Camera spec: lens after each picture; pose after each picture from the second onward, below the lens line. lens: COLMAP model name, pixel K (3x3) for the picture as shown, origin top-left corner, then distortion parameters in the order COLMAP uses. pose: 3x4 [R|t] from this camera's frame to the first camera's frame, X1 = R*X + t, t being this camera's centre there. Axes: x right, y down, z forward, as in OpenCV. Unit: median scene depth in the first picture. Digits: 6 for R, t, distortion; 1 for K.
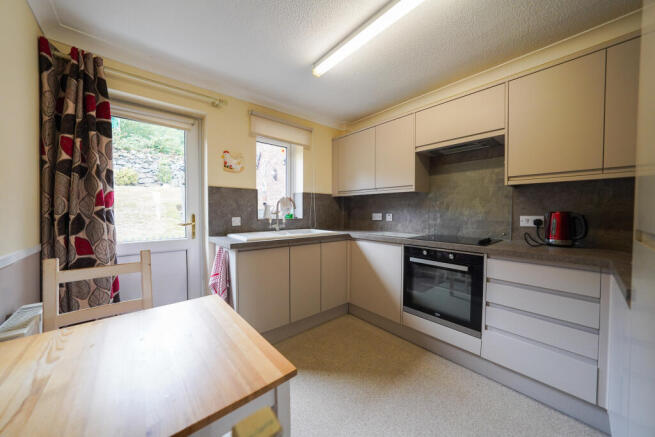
lens RADIAL K [[230.4, 0, 324.7], [0, 230.4, 215.7], [0, 0, 1]] dist [-0.002093, -0.000040]
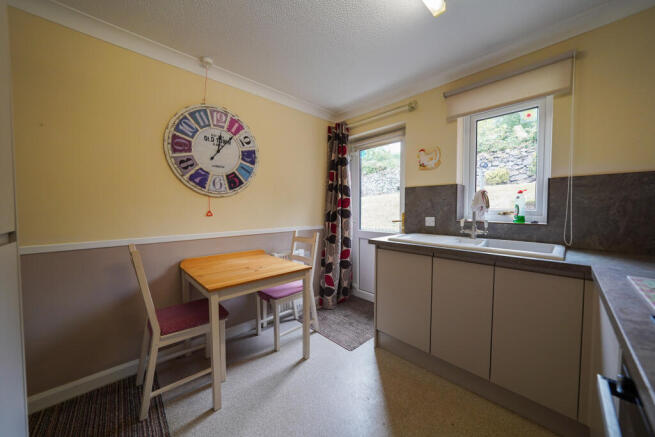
lens RADIAL K [[230.4, 0, 325.6], [0, 230.4, 215.9], [0, 0, 1]] dist [-0.002093, -0.000040]
pose [[0.065684, 0.033218, -0.997287, 0.497208], [-0.021010, 0.999270, 0.031900, -0.018224], [0.997619, 0.018858, 0.066334, 0.488209]]
